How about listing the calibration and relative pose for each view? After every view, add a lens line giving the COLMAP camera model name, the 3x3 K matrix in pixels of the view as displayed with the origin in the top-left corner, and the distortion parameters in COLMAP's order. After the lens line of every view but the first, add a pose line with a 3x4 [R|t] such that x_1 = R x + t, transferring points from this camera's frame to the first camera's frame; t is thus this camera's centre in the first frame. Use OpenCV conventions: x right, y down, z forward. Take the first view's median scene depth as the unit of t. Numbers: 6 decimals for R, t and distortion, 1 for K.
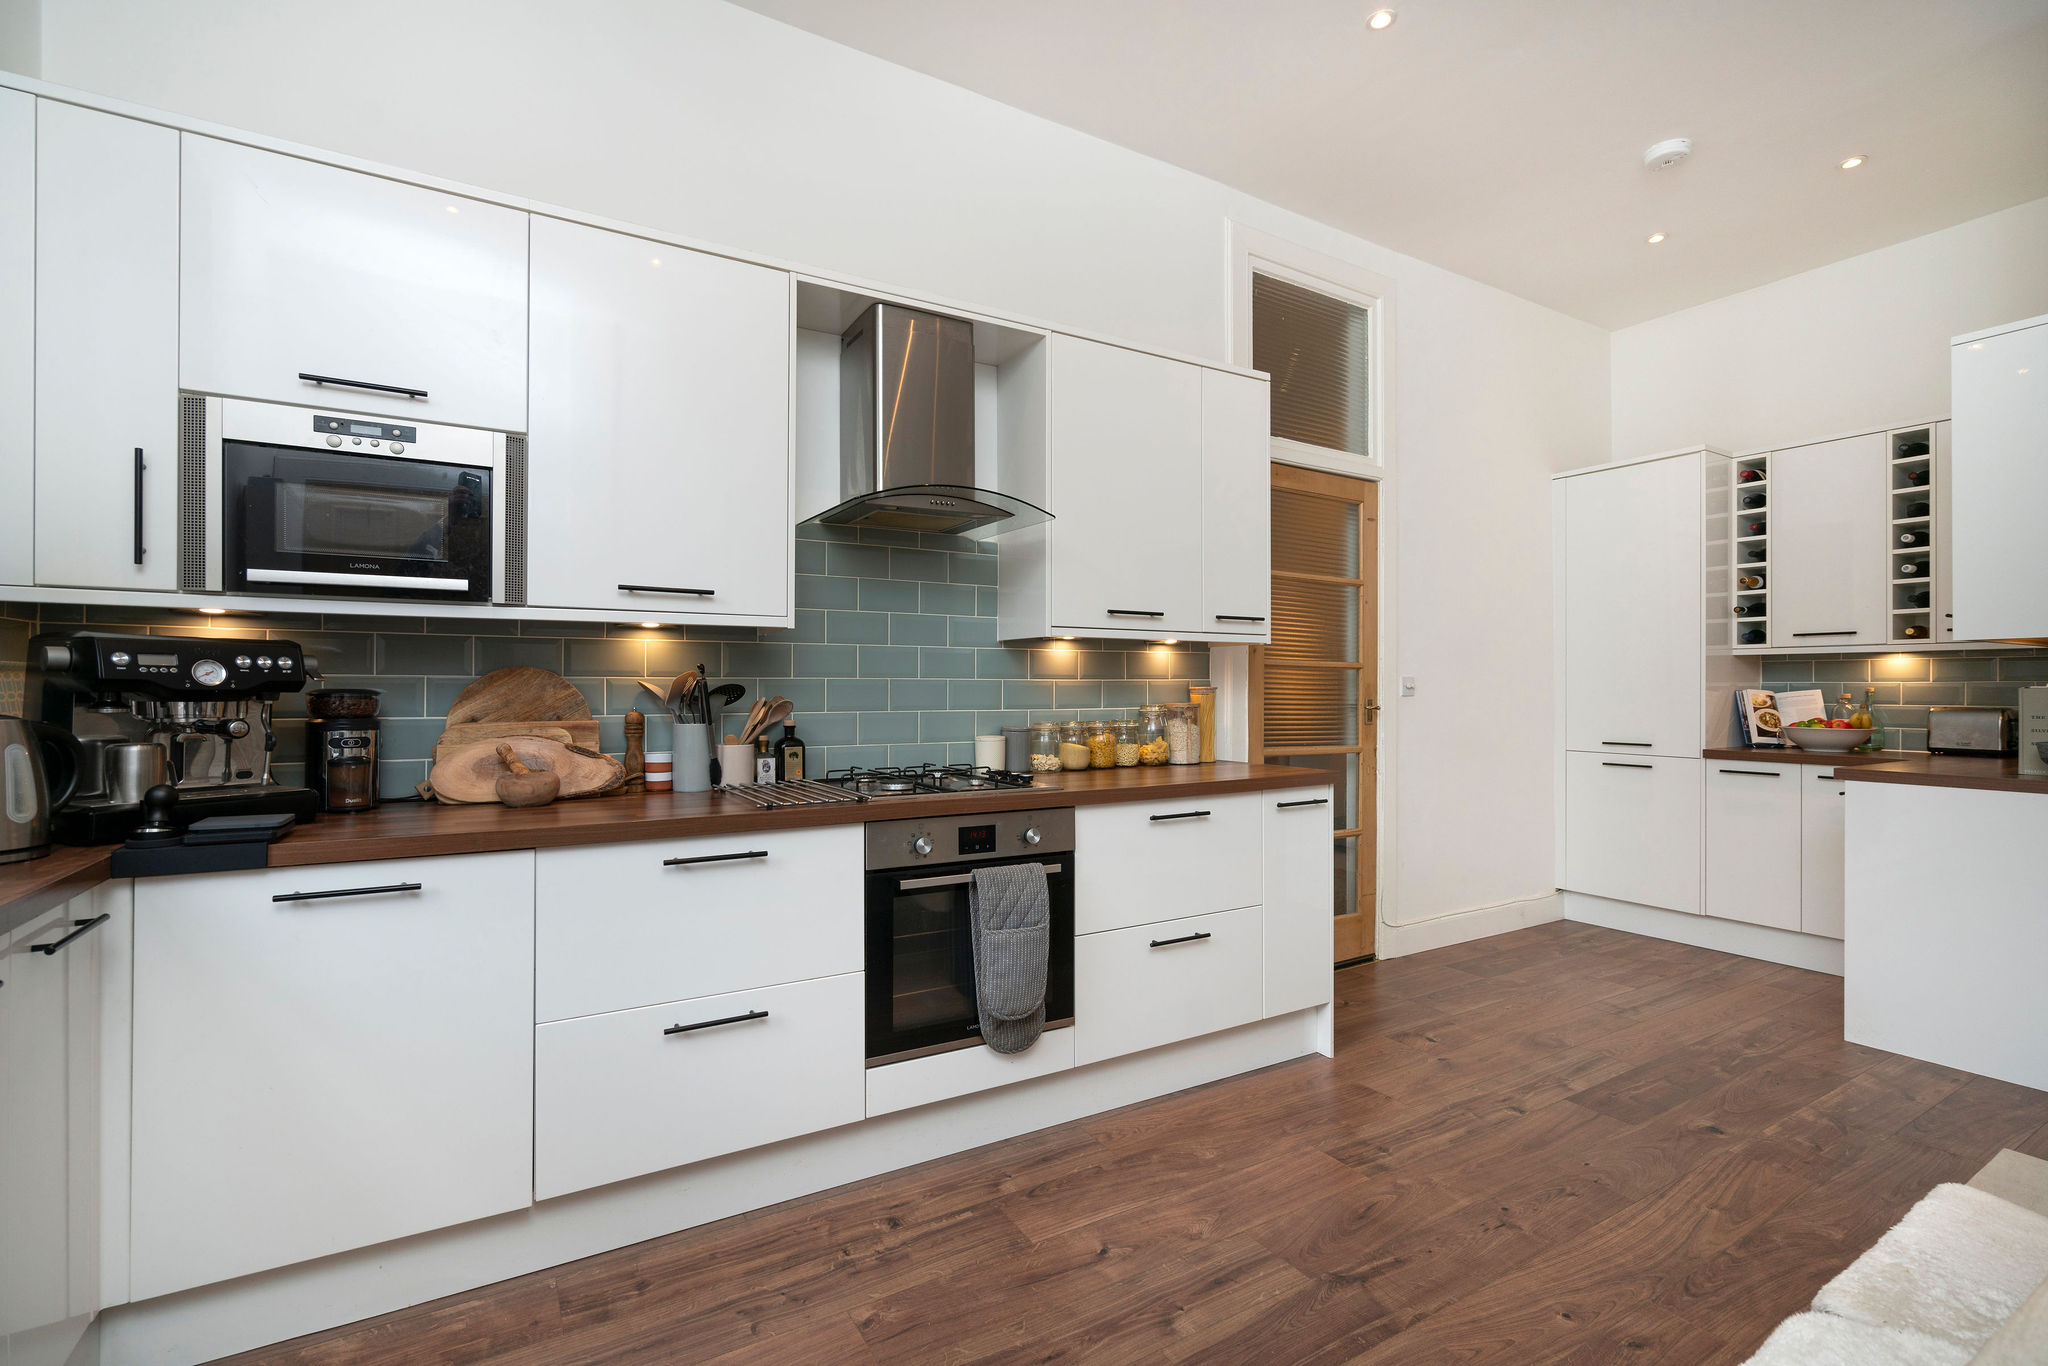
lens RADIAL K [[902.9, 0, 1024.0], [0, 902.9, 683.0], [0, 0, 1]] dist [-0.002490, -0.000535]
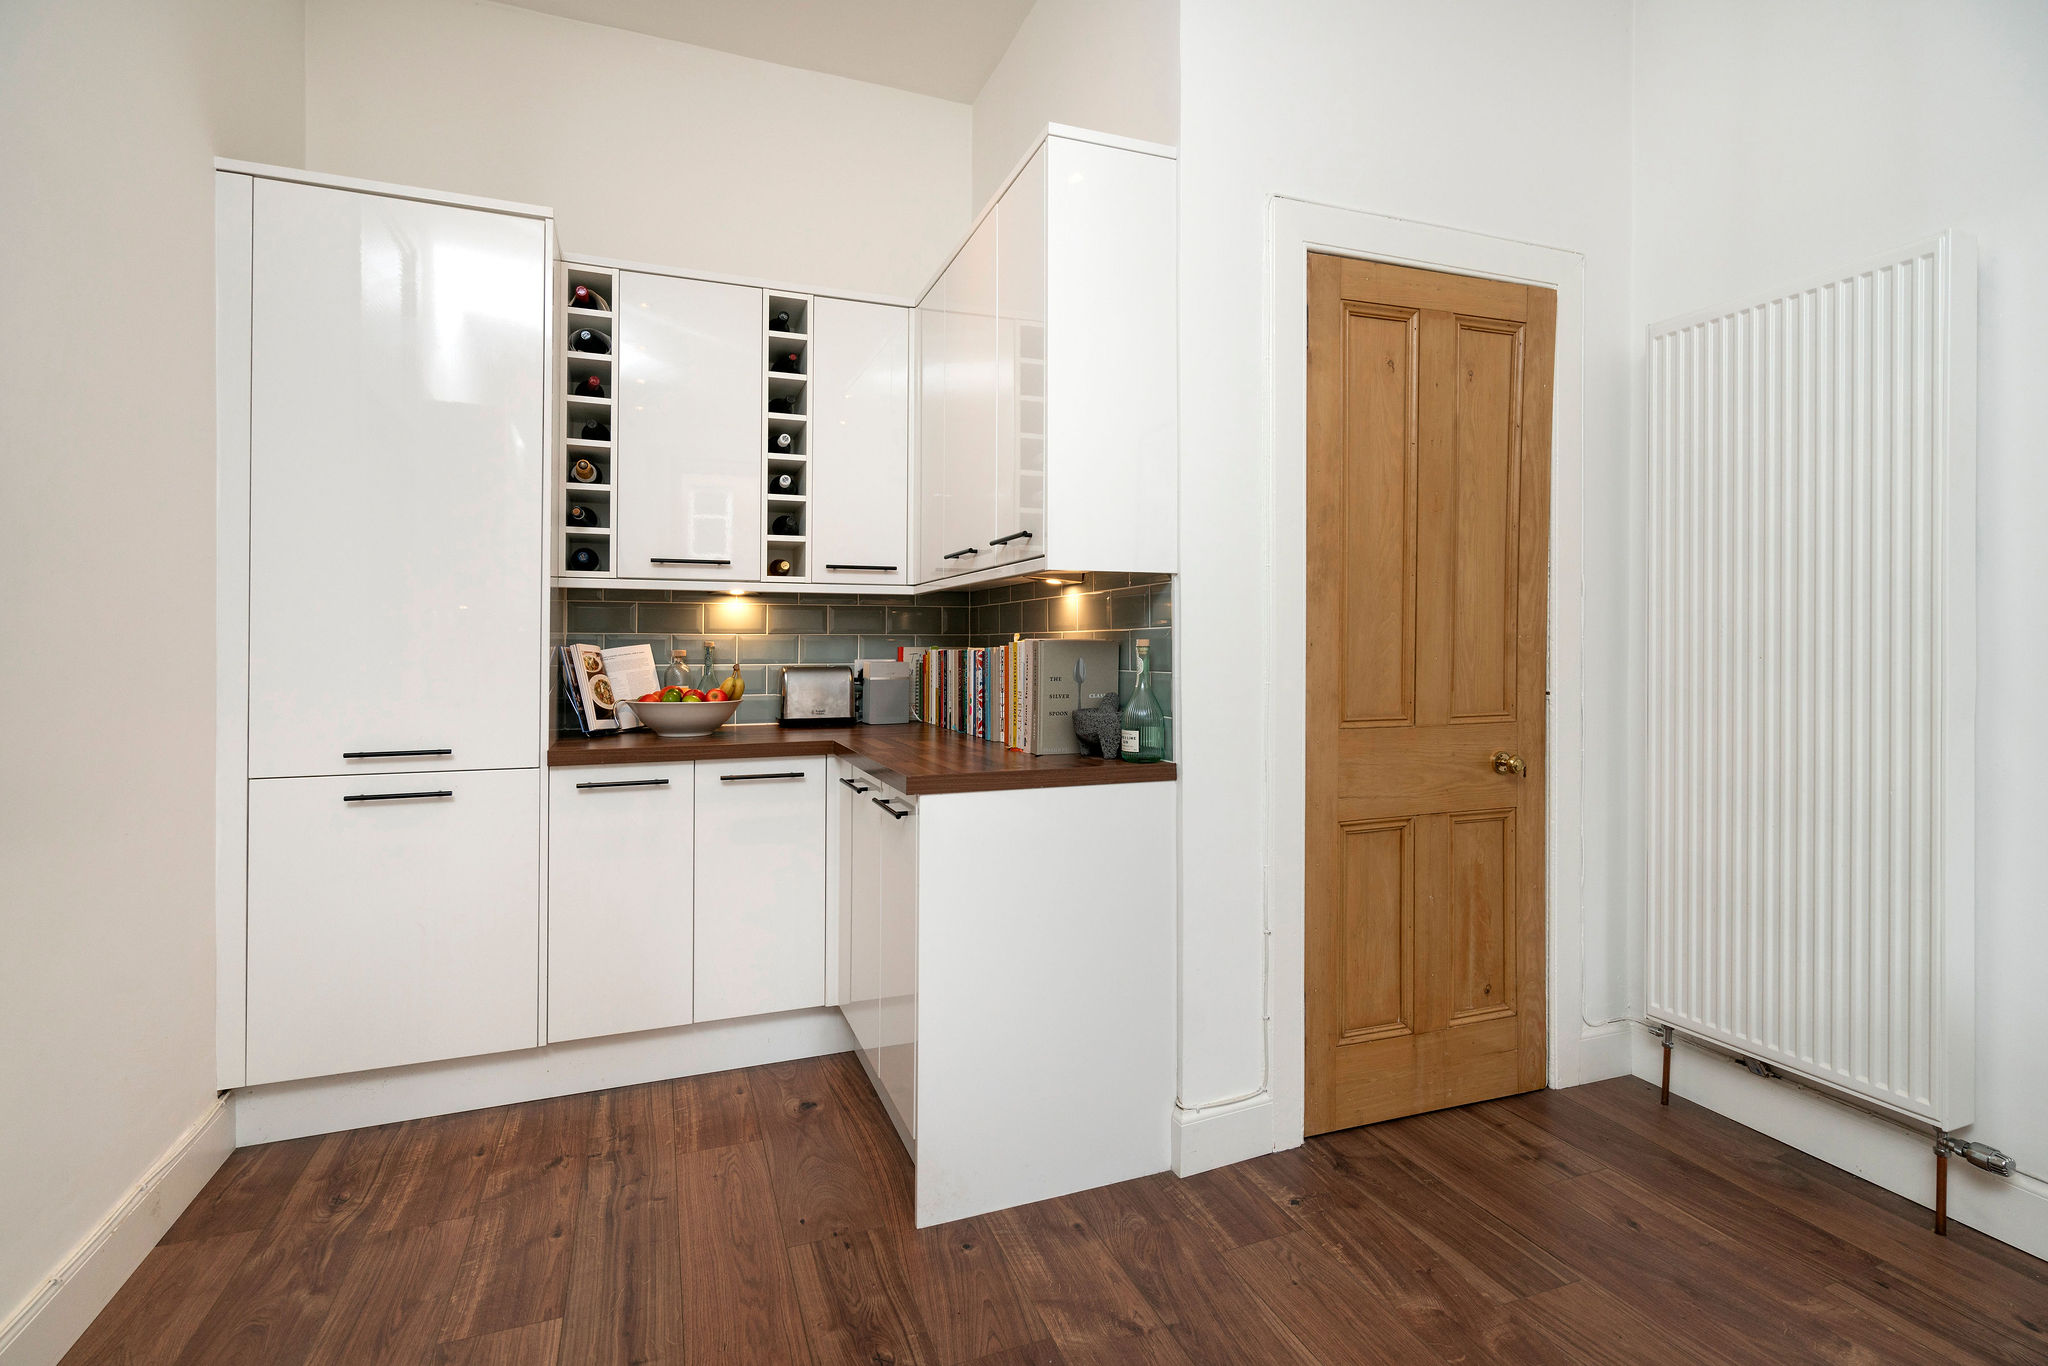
lens RADIAL K [[924.3, 0, 1010.2], [0, 924.3, 642.2], [0, 0, 1]] dist [-0.001622, -0.000121]
pose [[0.160813, 0.001125, 0.986984, 0.259066], [-0.003626, 0.999993, -0.000549, 0.005742], [-0.986978, -0.003491, 0.160816, 0.692195]]
